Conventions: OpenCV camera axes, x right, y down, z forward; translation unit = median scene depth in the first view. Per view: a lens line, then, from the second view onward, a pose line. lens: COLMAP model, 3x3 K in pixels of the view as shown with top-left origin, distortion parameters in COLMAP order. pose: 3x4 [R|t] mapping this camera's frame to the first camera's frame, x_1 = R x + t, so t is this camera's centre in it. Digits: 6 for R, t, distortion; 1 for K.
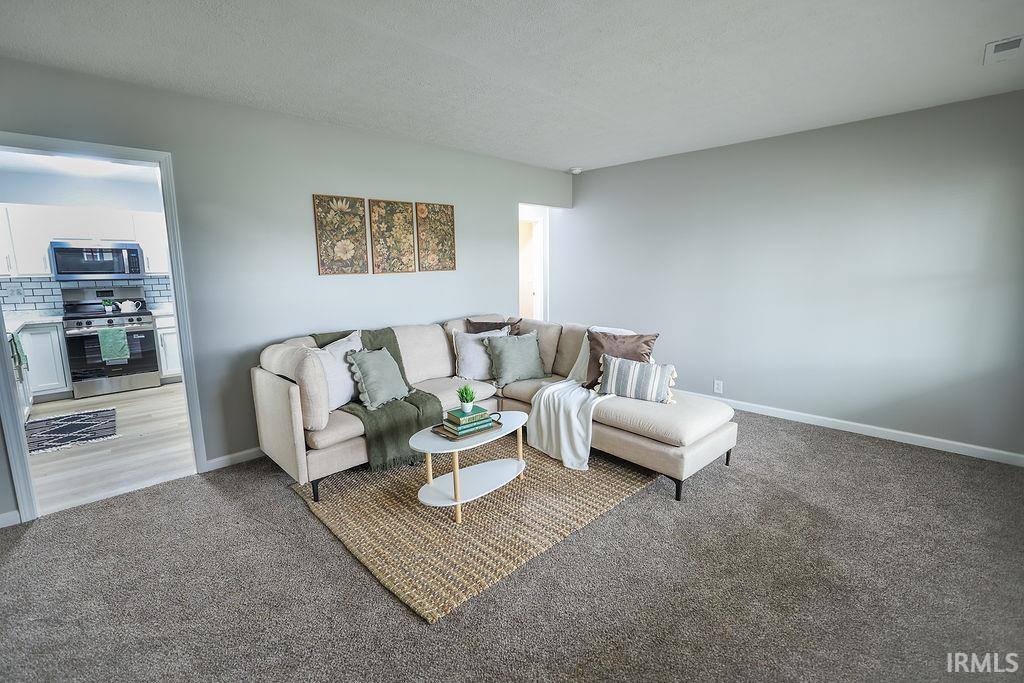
lens RADIAL K [[444.7, 0, 508.2], [0, 444.7, 338.5], [0, 0, 1]] dist [-0.002025, -0.000176]
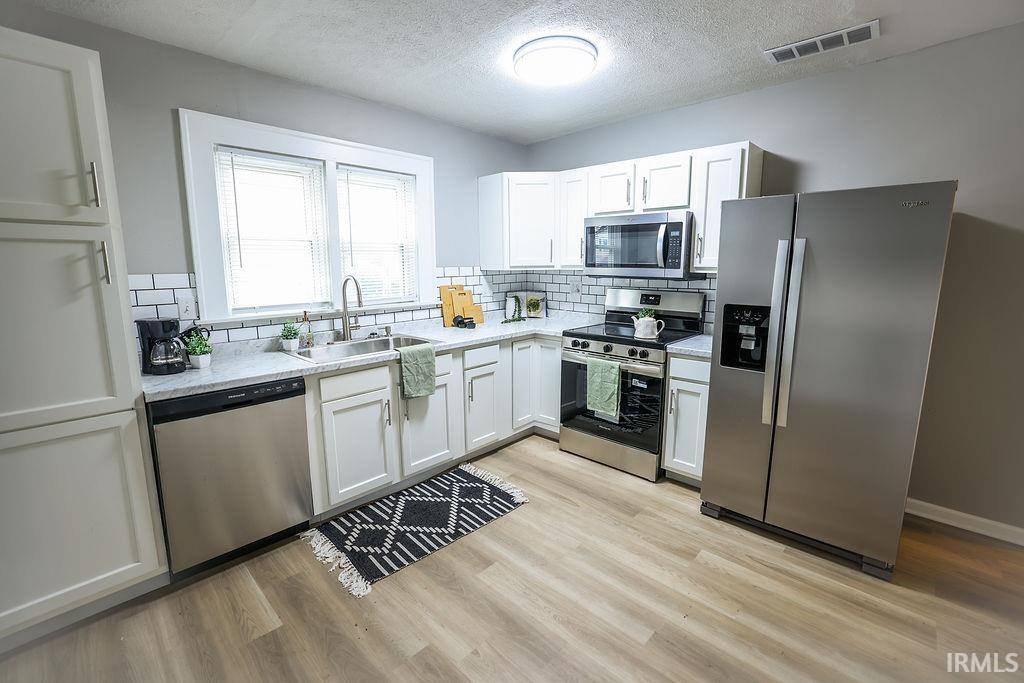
lens RADIAL K [[444.7, 0, 509.0], [0, 444.7, 338.1], [0, 0, 1]] dist [-0.002025, -0.000176]
pose [[0.066327, 0.169906, -0.983226, -0.232242], [-0.178102, 0.971587, 0.155880, -0.084852], [0.981774, 0.164776, 0.094703, 0.573990]]
